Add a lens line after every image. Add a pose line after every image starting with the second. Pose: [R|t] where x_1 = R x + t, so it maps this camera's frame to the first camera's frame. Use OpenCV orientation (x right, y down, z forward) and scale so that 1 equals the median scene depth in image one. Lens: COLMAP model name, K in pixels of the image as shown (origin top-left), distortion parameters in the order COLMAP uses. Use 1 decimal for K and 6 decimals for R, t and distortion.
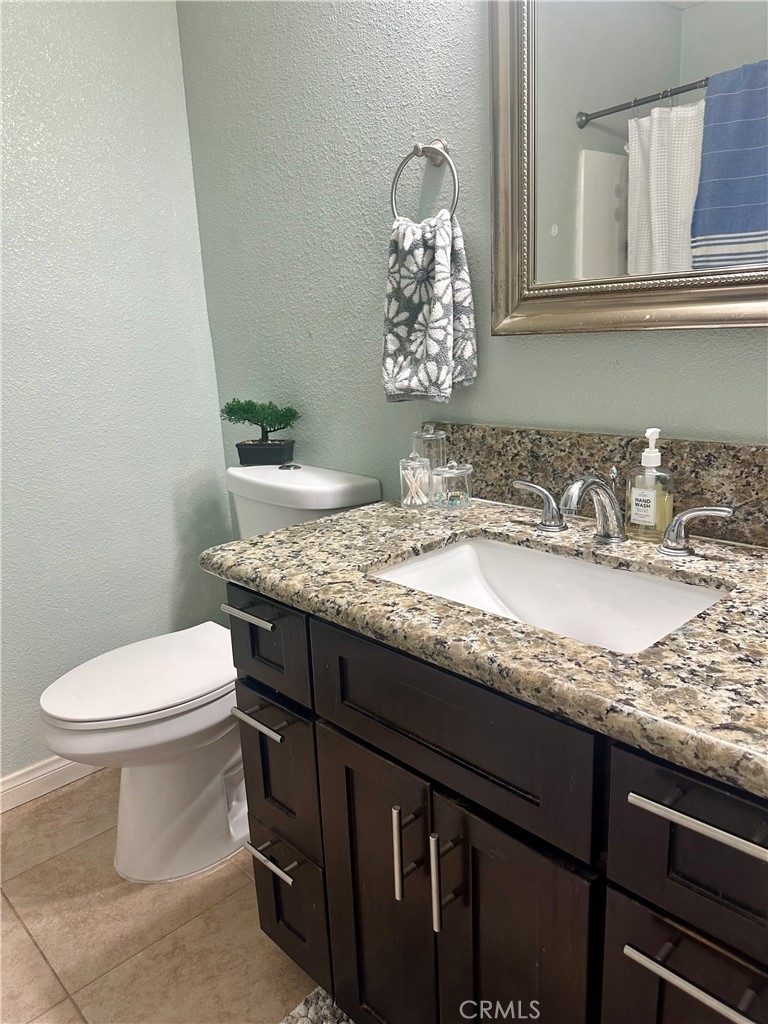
lens RADIAL K [[721.8, 0, 384.0], [0, 721.8, 512.0], [0, 0, 1]] dist [0.134554, -0.213937]
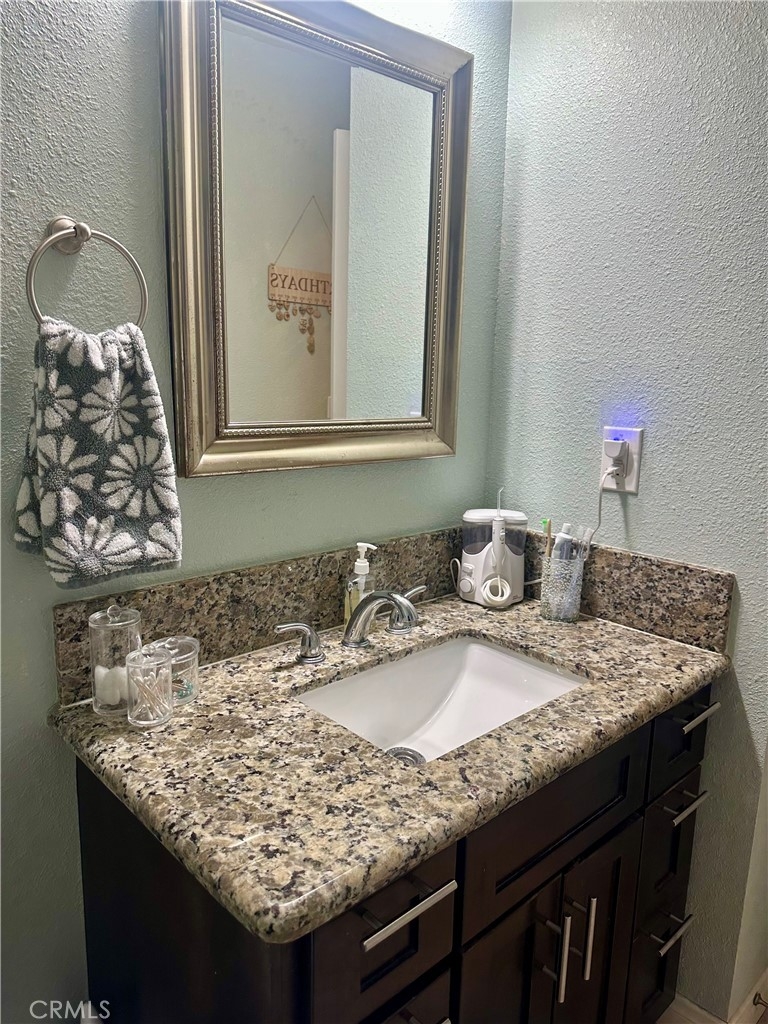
lens RADIAL K [[721.8, 0, 384.0], [0, 721.8, 512.0], [0, 0, 1]] dist [0.134554, -0.213937]
pose [[0.008083, -0.146576, 0.989166, -0.771050], [0.221975, 0.964782, 0.141149, -0.307482], [-0.975019, 0.218429, 0.040335, 0.854702]]
